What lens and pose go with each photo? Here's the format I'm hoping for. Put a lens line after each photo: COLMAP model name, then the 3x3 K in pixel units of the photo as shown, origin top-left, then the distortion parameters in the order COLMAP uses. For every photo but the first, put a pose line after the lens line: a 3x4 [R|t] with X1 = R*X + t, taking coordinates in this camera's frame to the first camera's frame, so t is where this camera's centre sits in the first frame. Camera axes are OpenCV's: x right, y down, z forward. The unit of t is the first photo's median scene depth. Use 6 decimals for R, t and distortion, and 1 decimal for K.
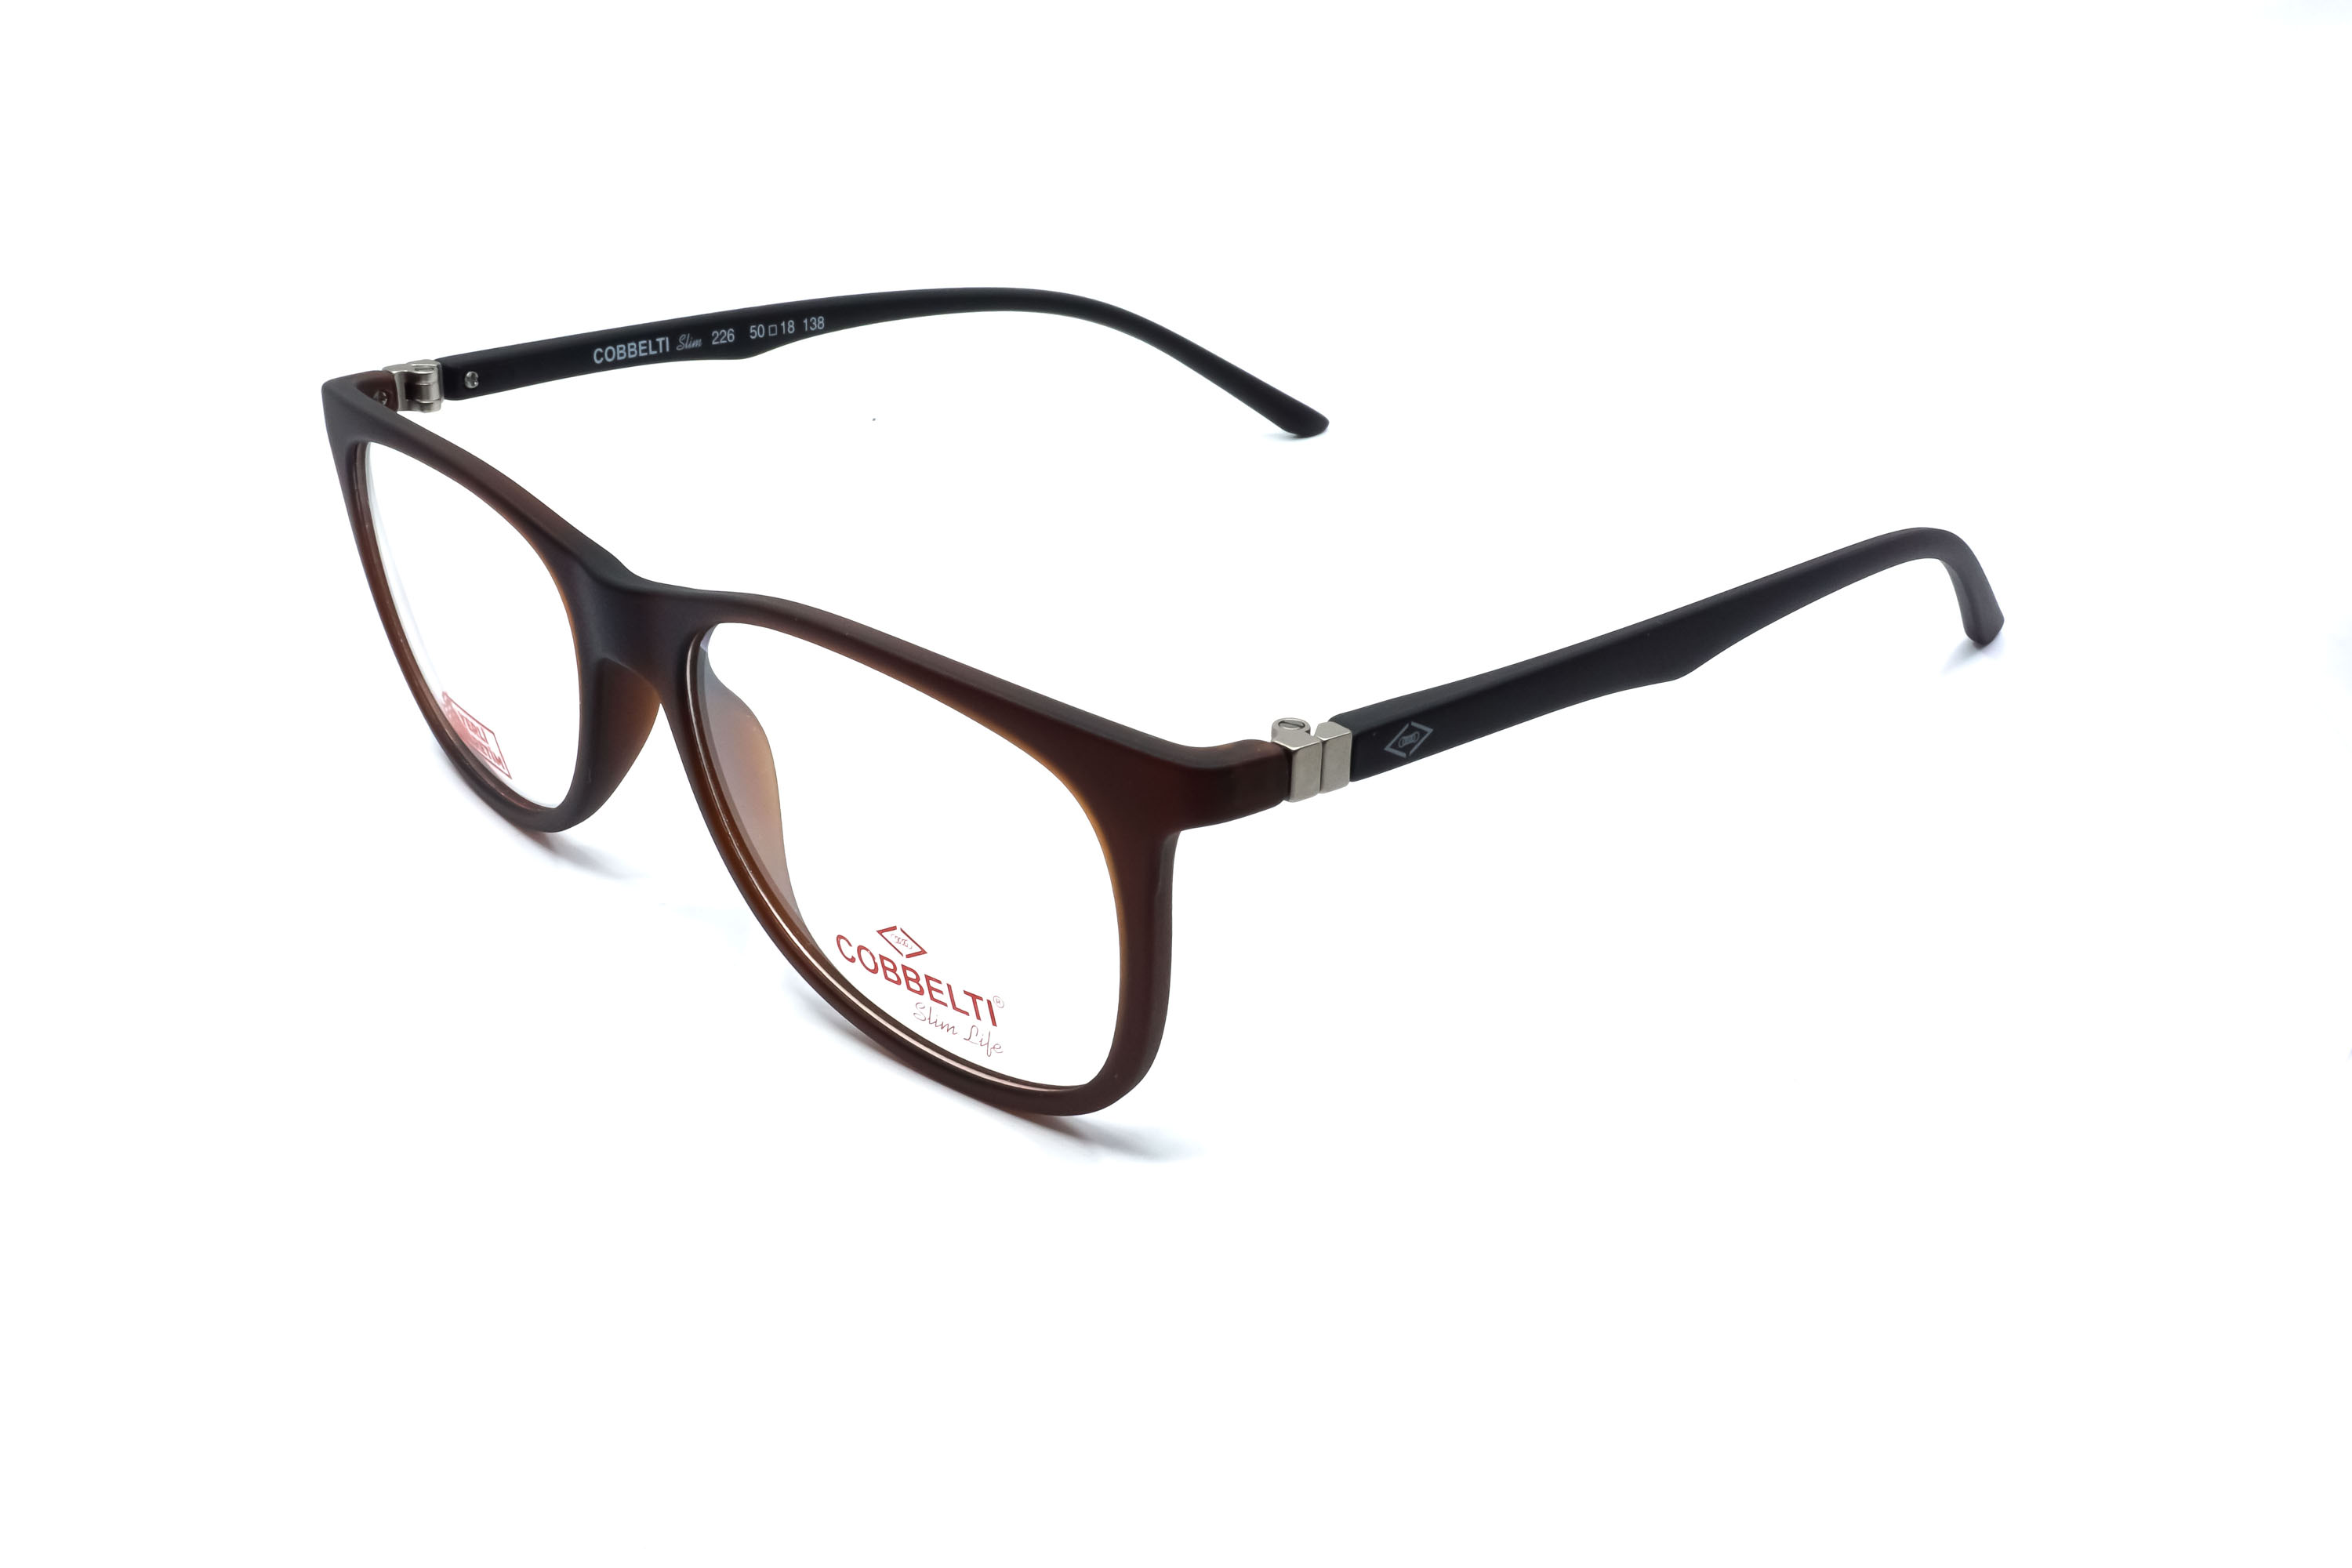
lens RADIAL K [[2568.5, 0, 1176.0], [0, 2568.5, 784.0], [0, 0, 1]] dist [0.009433, -0.008812]
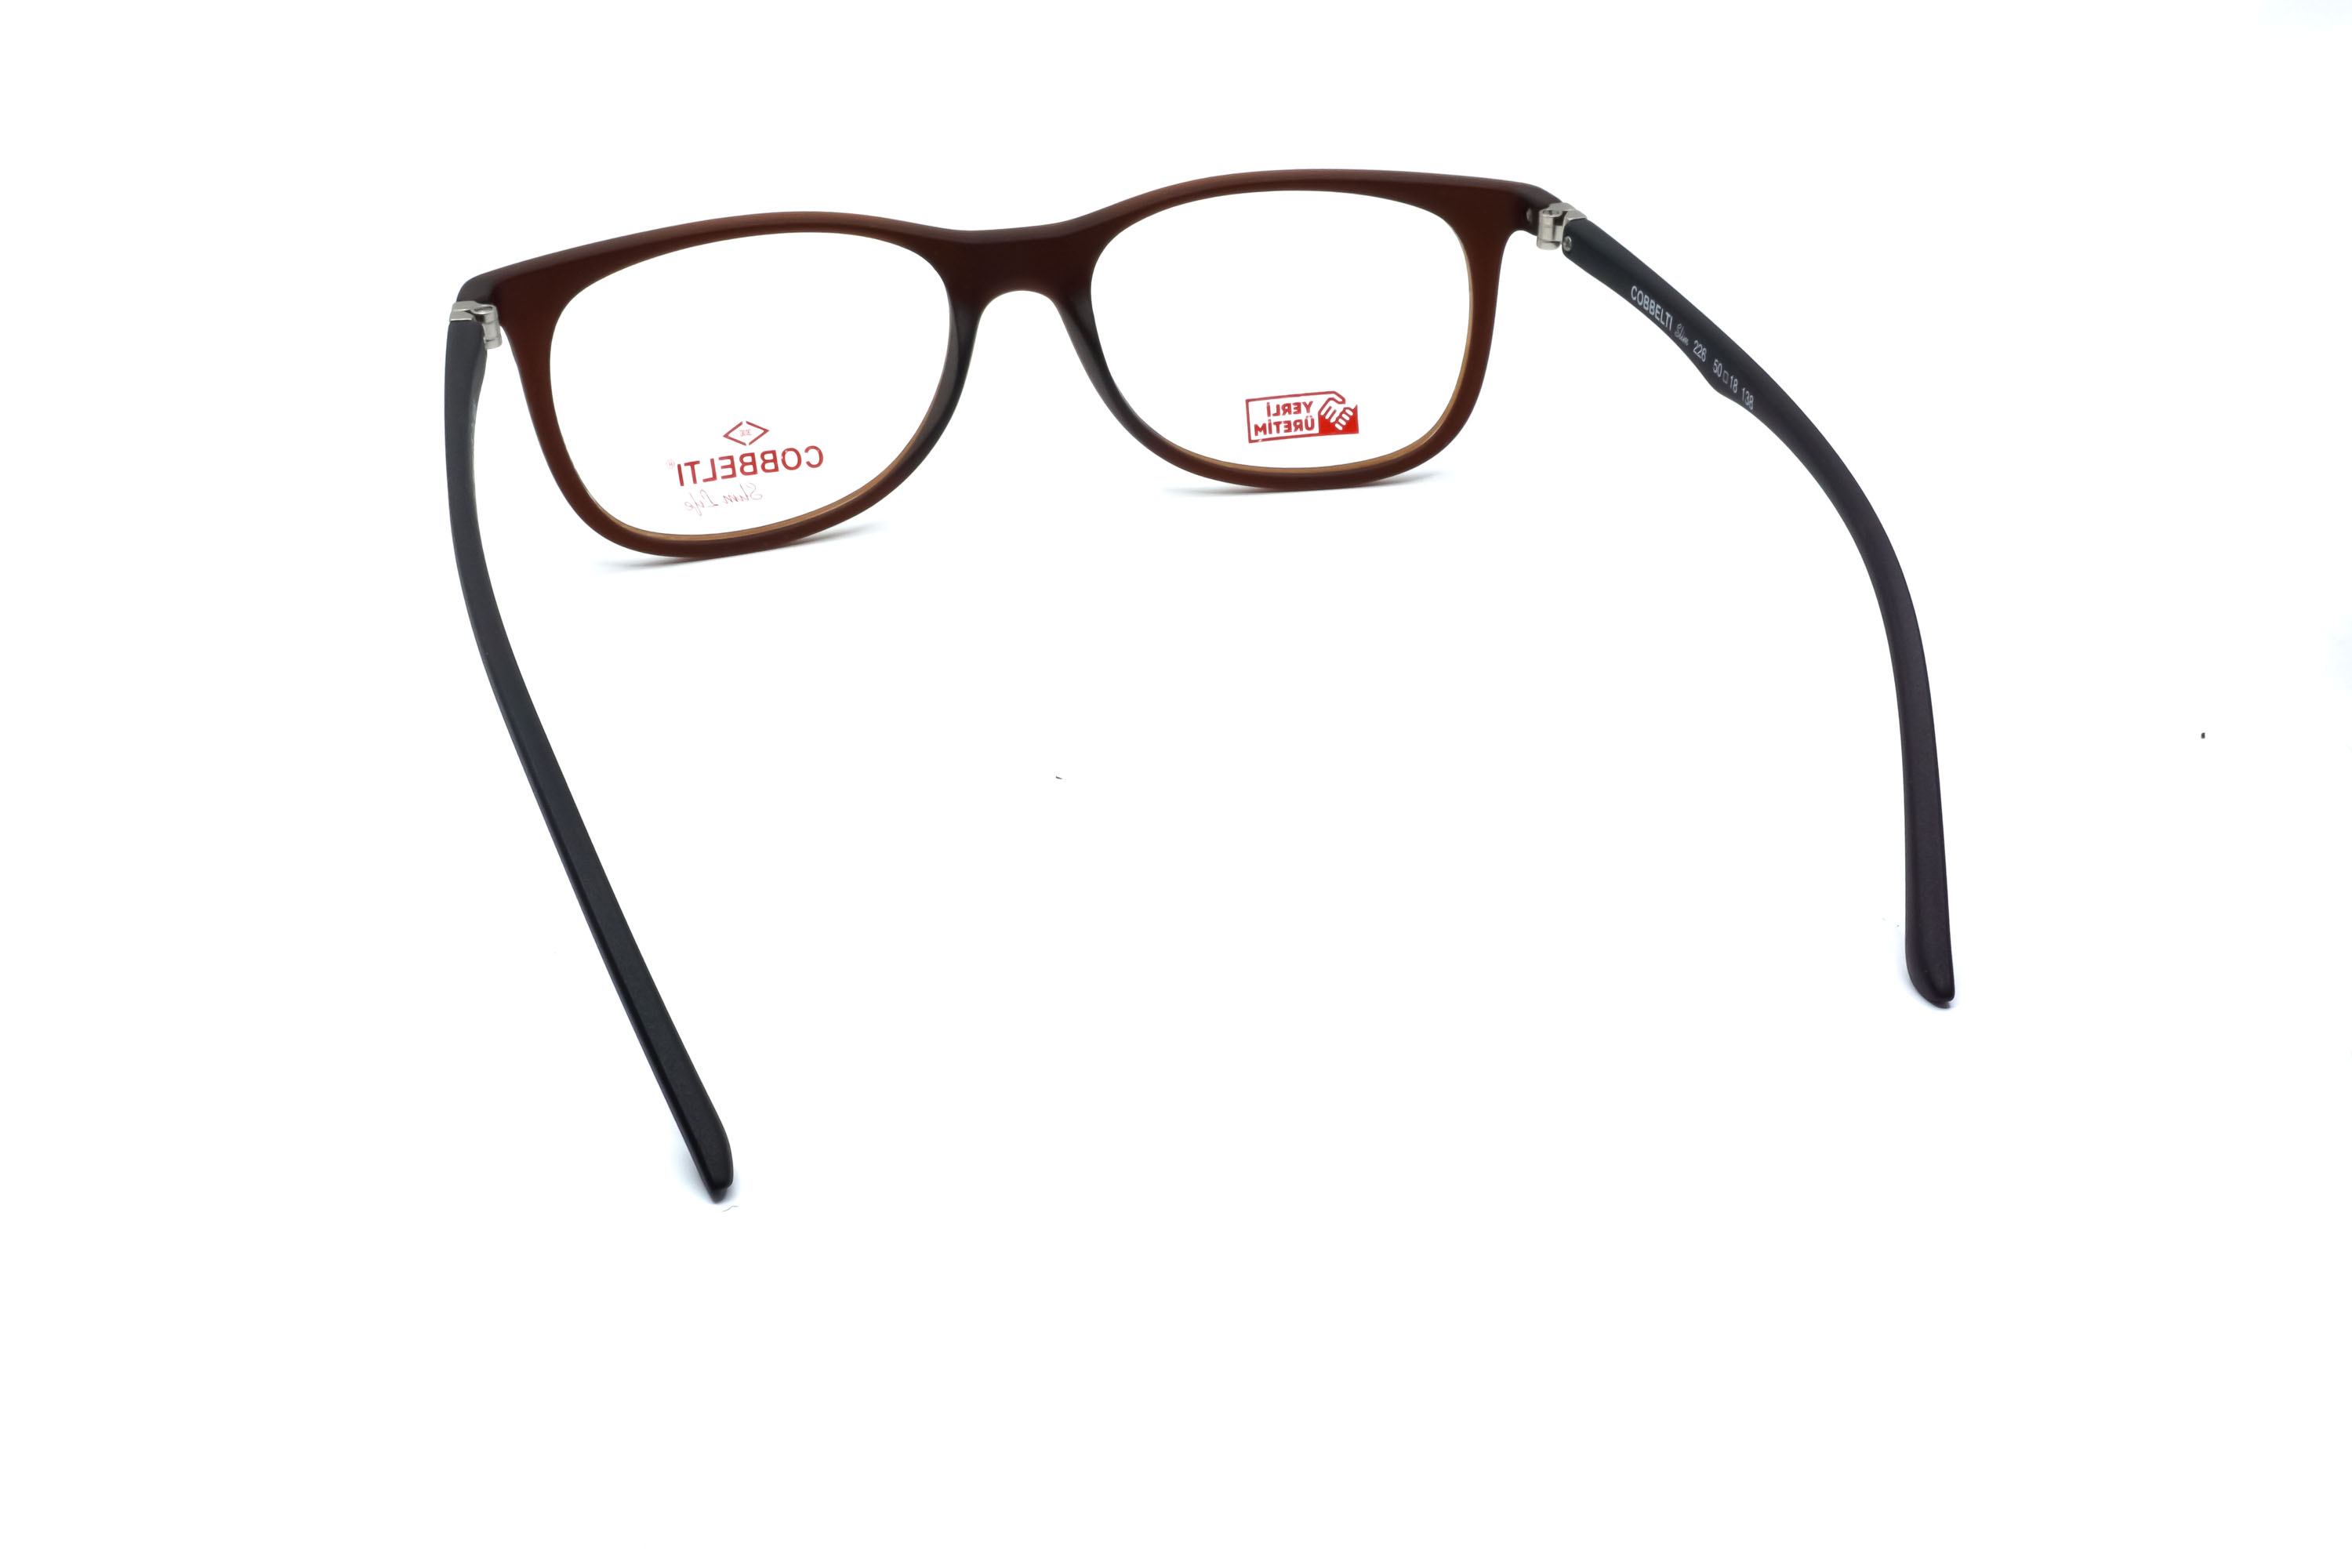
lens RADIAL K [[2592.1, 0, 1176.0], [0, 2592.1, 784.0], [0, 0, 1]] dist [-0.000272, 0.041653]
pose [[-0.506435, 0.426072, -0.749657, 0.760985], [-0.352260, 0.691306, 0.630879, -0.645966], [0.787043, 0.583574, -0.200013, 1.224433]]
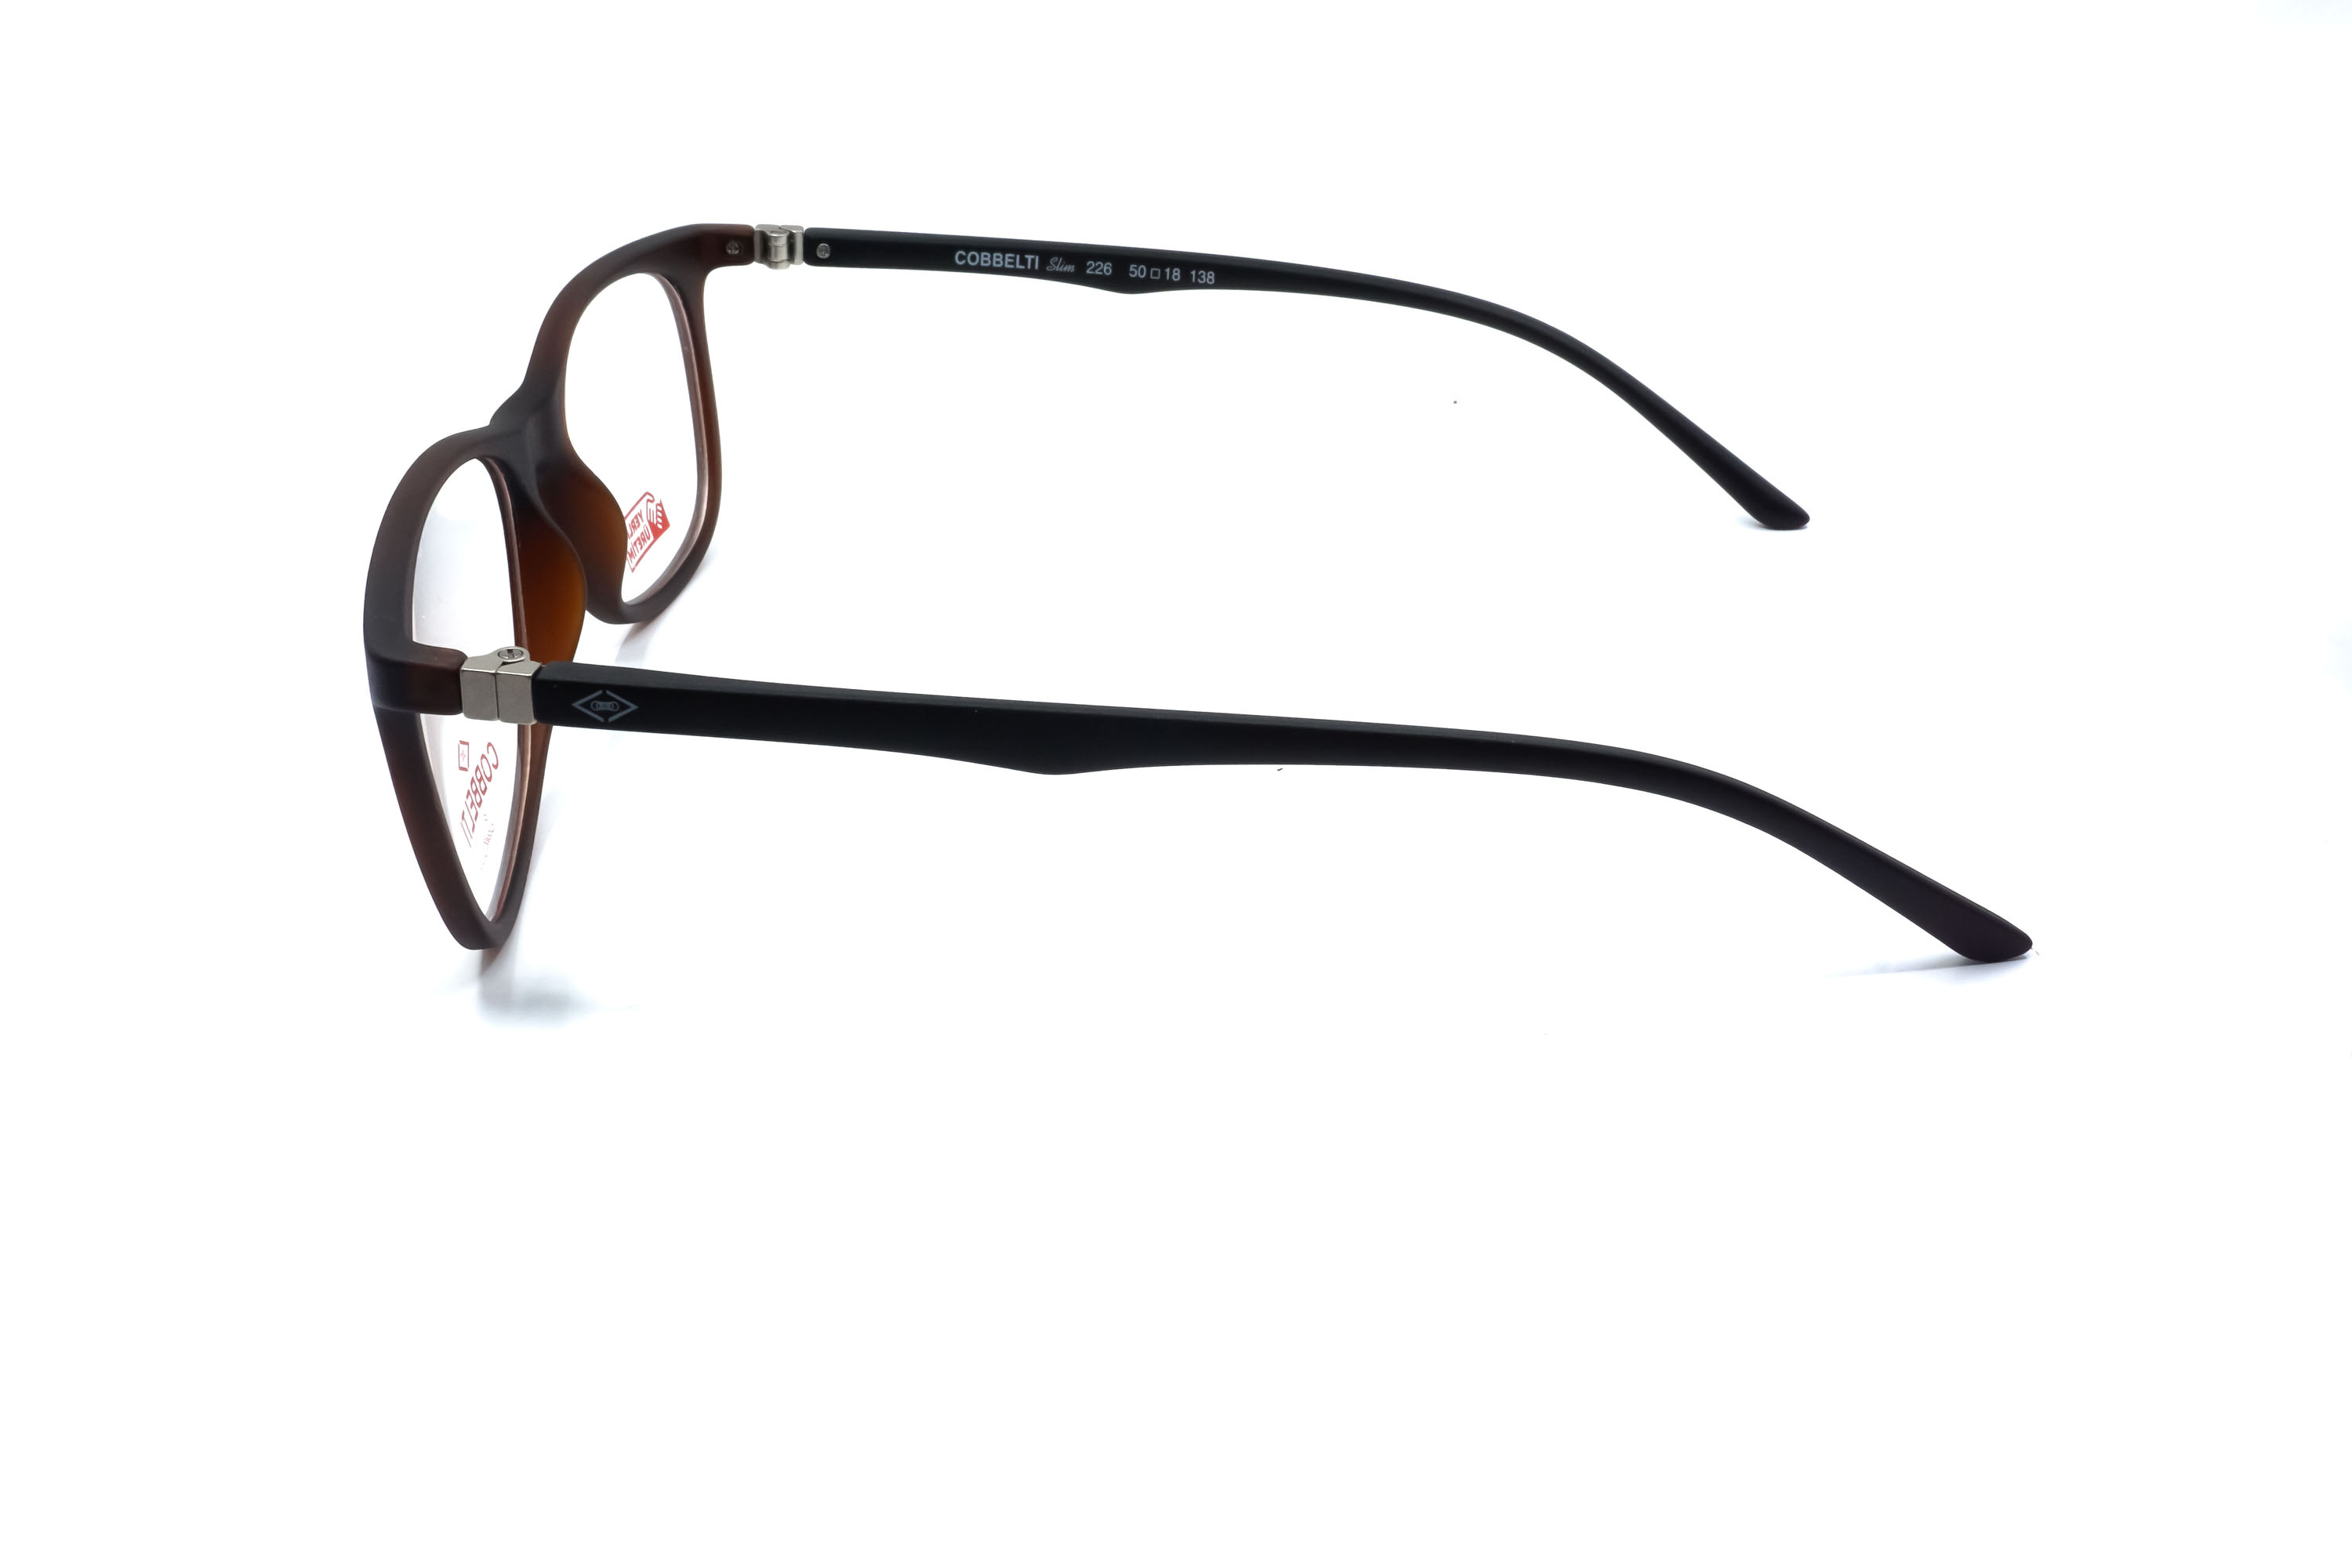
lens RADIAL K [[2592.1, 0, 1176.0], [0, 2592.1, 784.0], [0, 0, 1]] dist [-0.000272, 0.041653]
pose [[0.700667, 0.328740, -0.633243, 0.647530], [-0.313841, 0.939061, 0.140245, -0.144819], [0.640758, 0.100473, 0.761140, 0.240328]]
